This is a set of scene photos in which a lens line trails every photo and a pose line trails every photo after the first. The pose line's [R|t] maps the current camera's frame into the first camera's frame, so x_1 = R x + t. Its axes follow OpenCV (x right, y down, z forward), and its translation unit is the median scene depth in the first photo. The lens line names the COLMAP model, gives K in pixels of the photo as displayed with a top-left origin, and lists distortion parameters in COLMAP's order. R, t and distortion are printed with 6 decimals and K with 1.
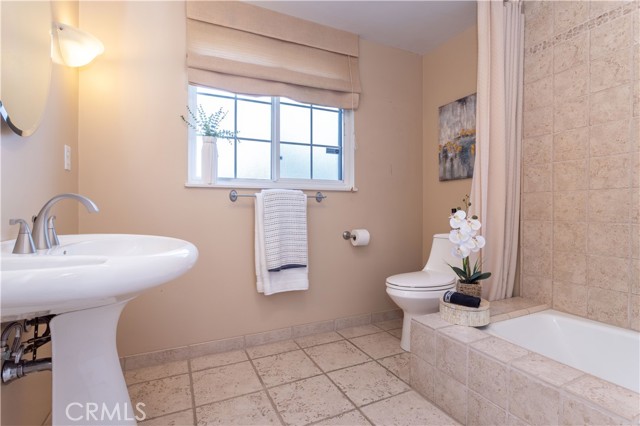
lens RADIAL K [[308.1, 0, 319.6], [0, 308.1, 211.0], [0, 0, 1]] dist [-0.017594, 0.006292]
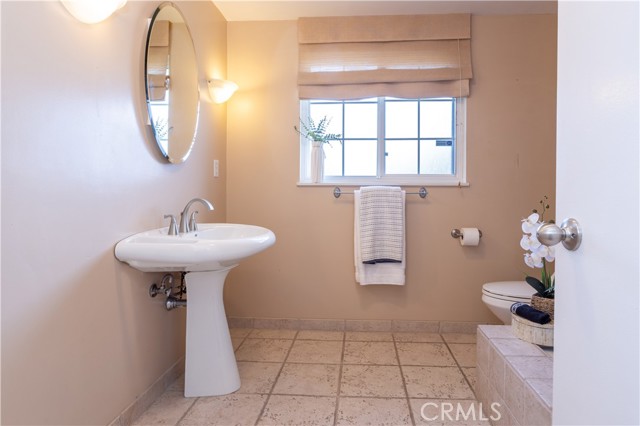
lens RADIAL K [[357.9, 0, 338.0], [0, 357.9, 198.5], [0, 0, 1]] dist [-0.013315, 0.001688]
pose [[0.876100, 0.009933, -0.482028, 0.377389], [-0.007899, 0.999949, 0.006249, -0.038983], [0.482065, -0.001667, 0.876134, -0.146661]]
